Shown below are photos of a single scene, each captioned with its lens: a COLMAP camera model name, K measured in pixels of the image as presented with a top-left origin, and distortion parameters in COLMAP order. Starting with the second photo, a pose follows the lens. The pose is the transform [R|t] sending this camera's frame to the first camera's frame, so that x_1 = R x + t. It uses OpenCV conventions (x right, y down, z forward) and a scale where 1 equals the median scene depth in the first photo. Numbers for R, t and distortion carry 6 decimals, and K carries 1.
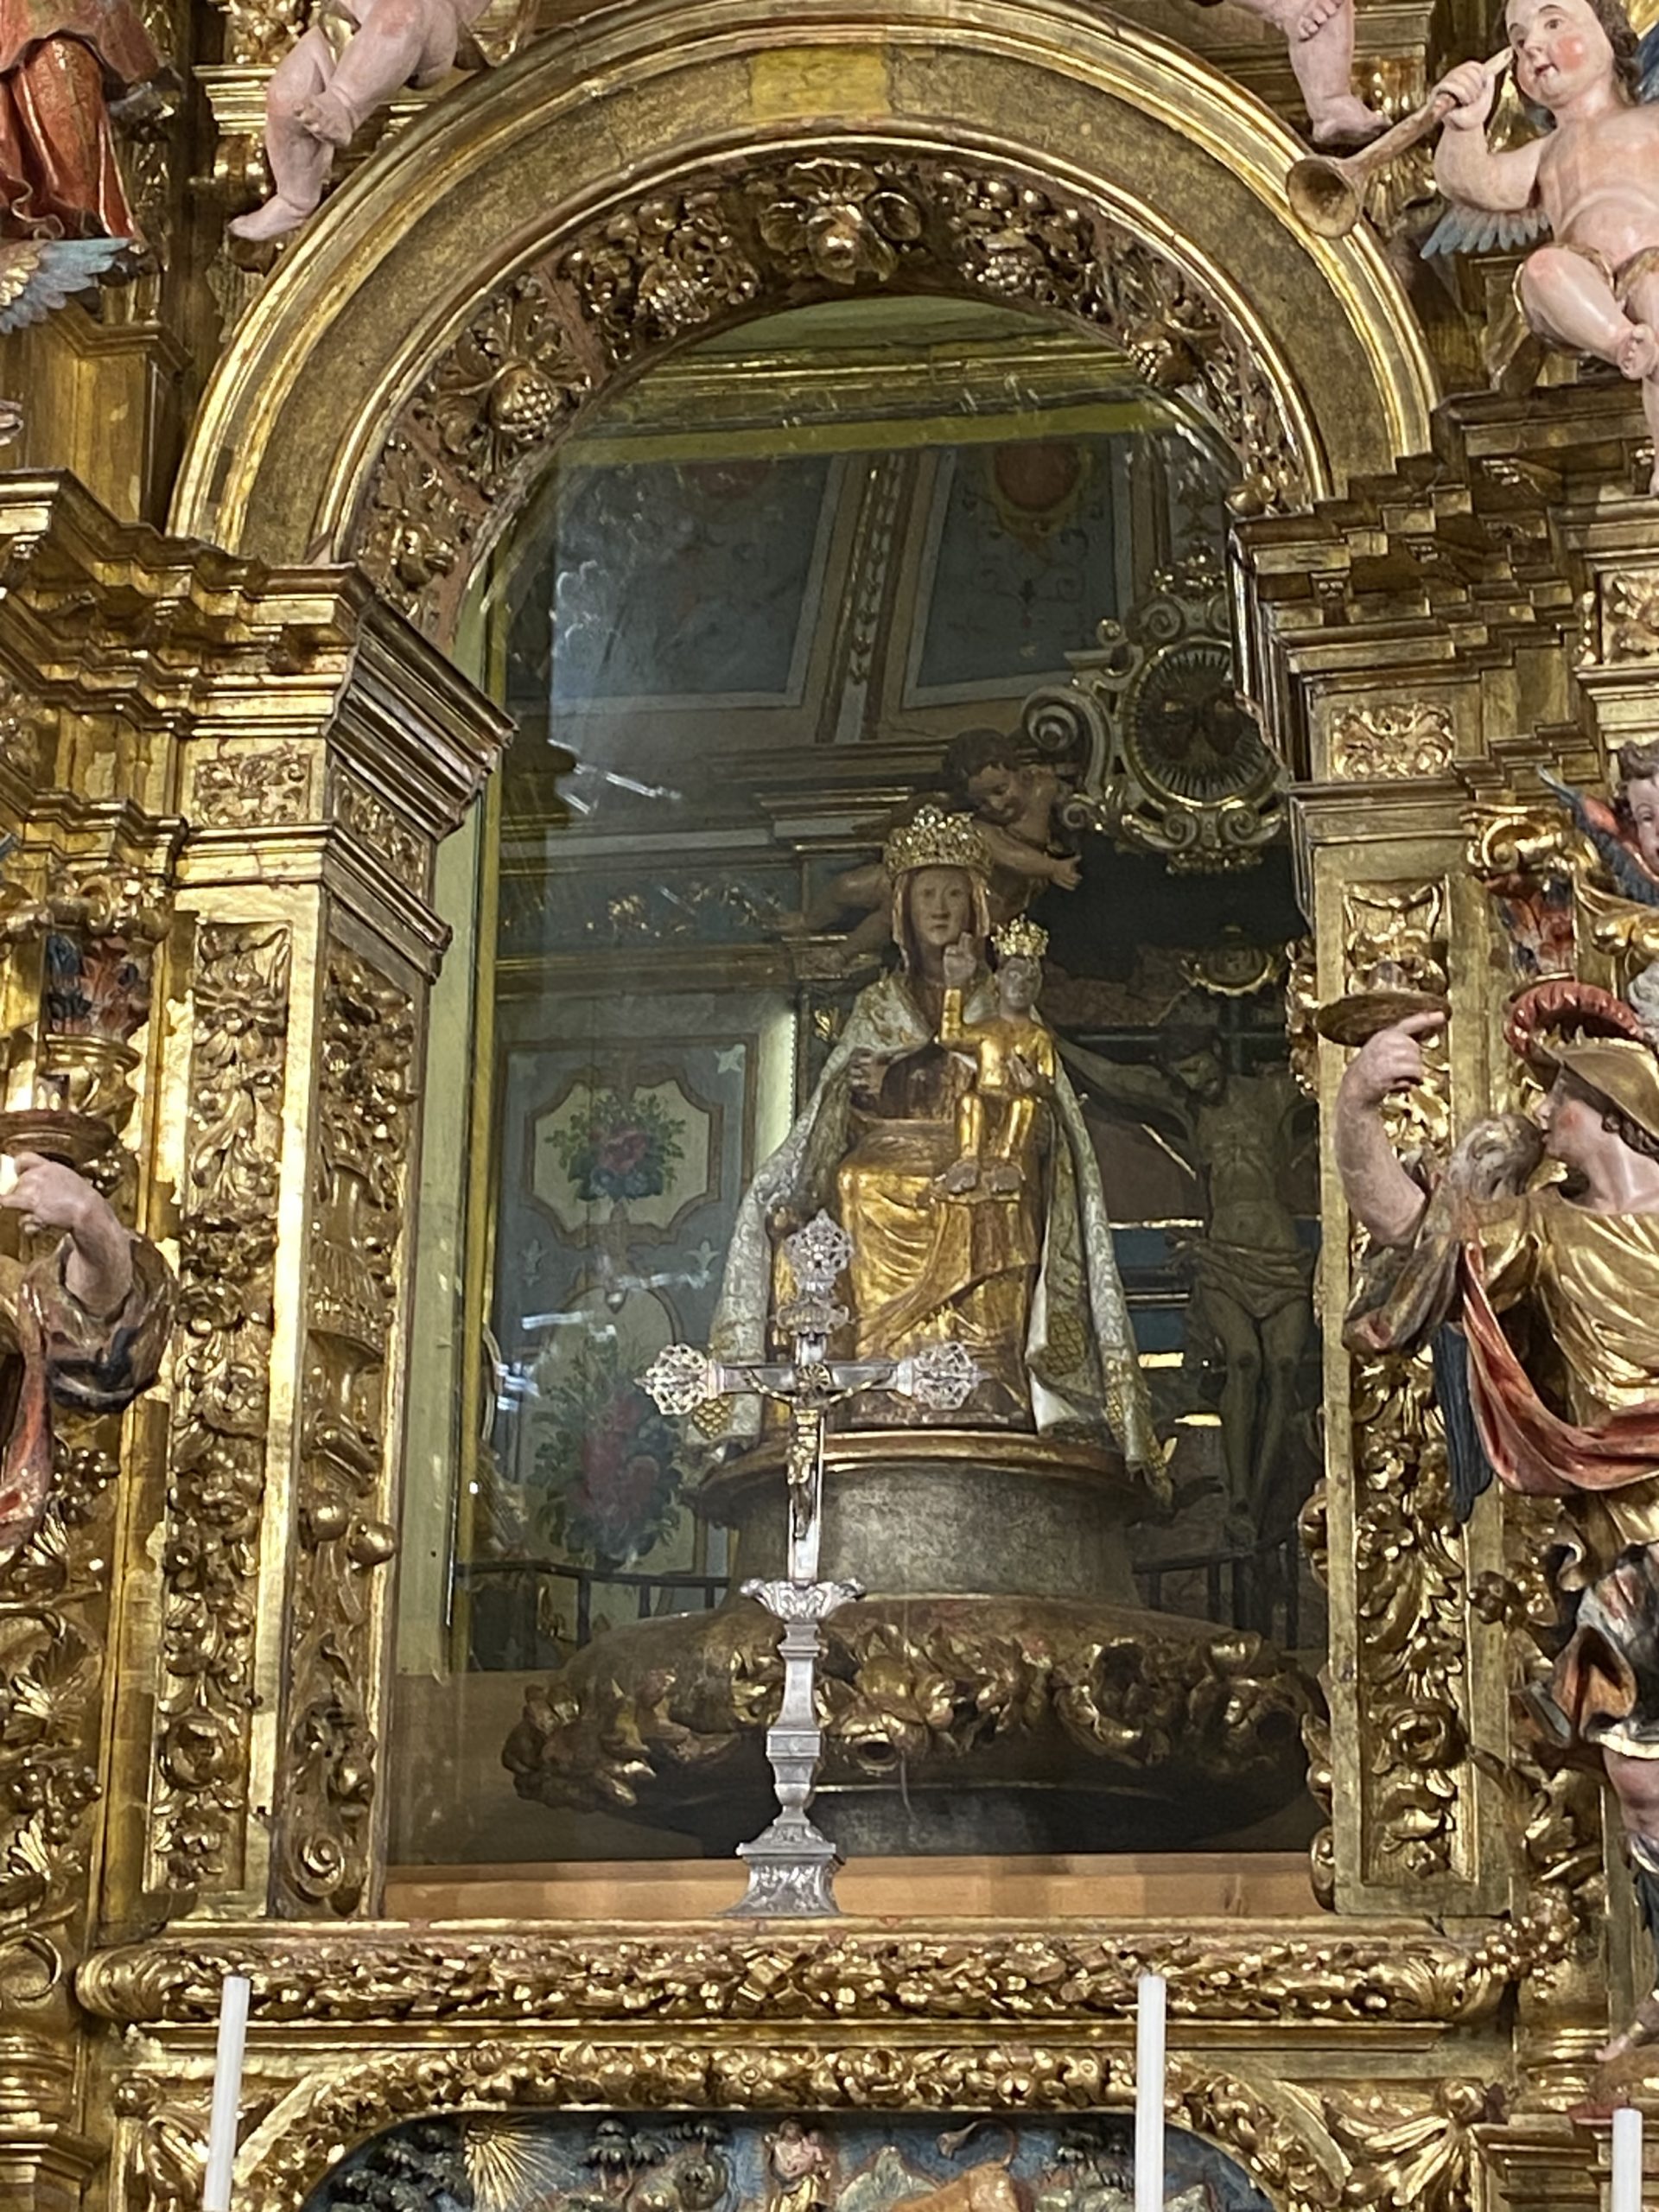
lens RADIAL K [[4731.2, 0, 821.3], [0, 4731.2, 1114.5], [0, 0, 1]] dist [0.094896, 0.000000]
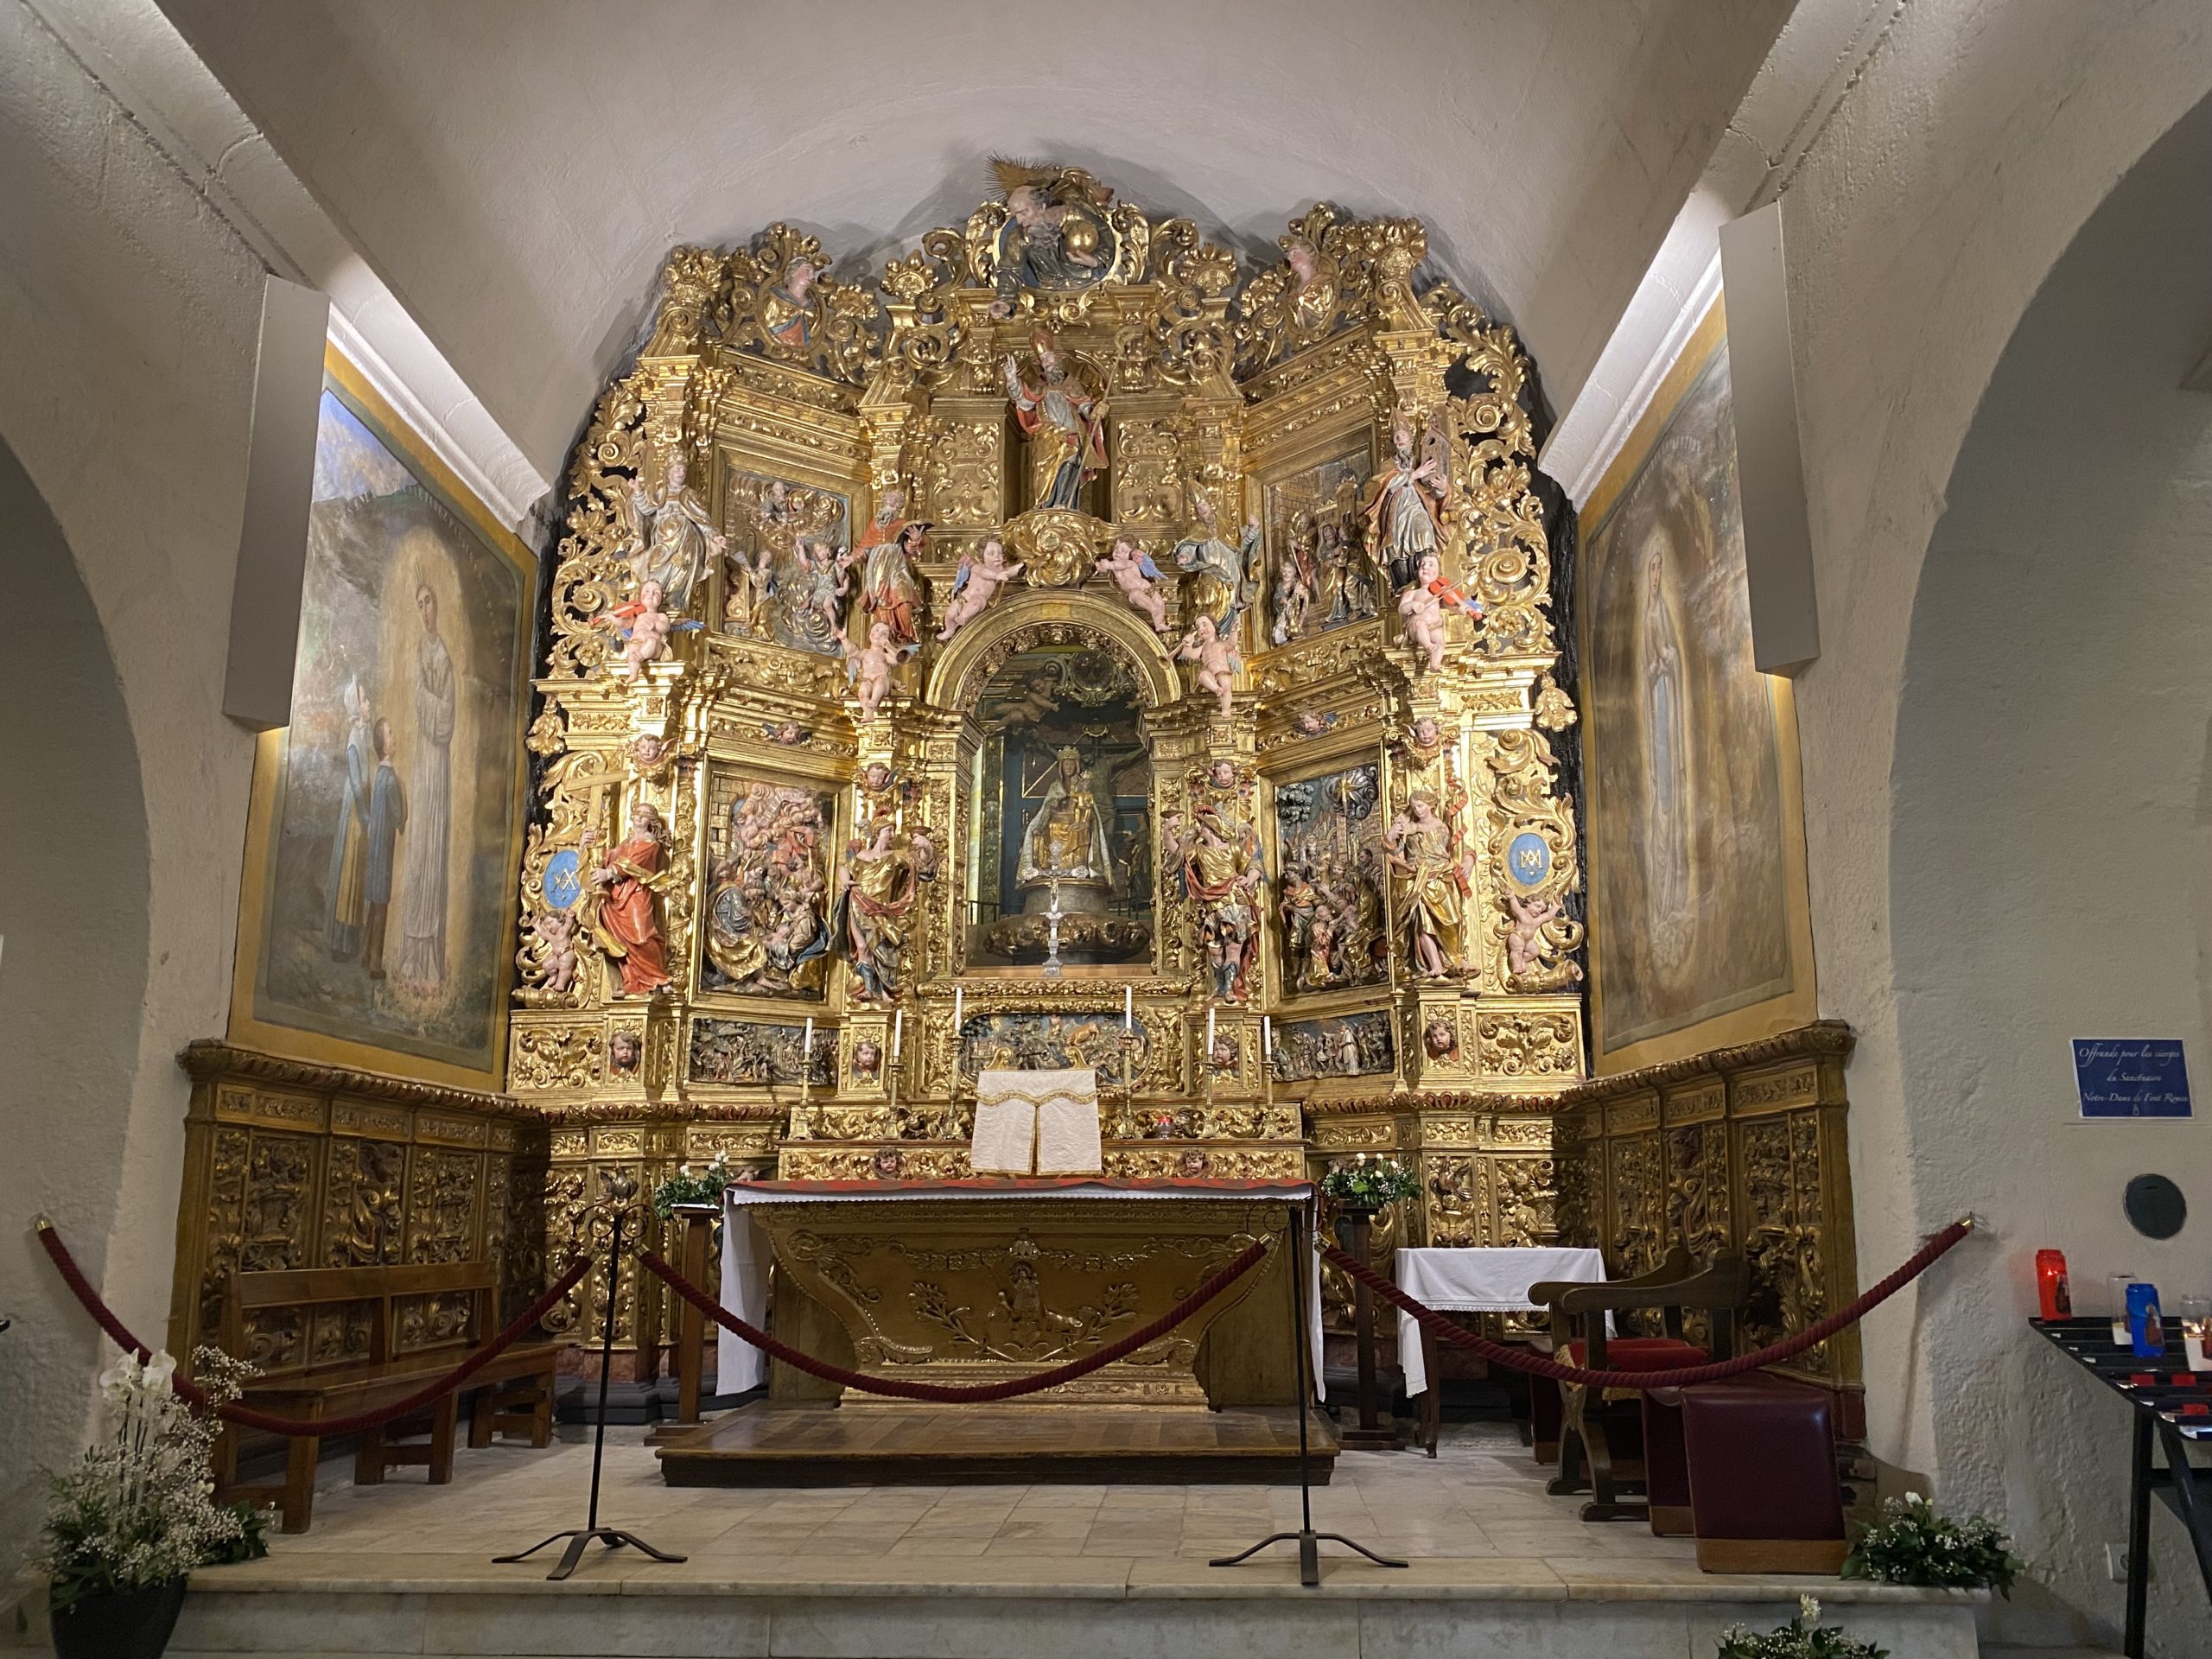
lens RADIAL K [[1717.6, 0, 1111.2], [0, 1717.6, 824.2], [0, 0, 1]] dist [0.001585, 0.000016]
pose [[0.991075, 0.007270, 0.133106, -0.192415], [-0.017993, 0.996670, 0.079530, -0.147253], [-0.132084, -0.081215, 0.987906, -0.851272]]
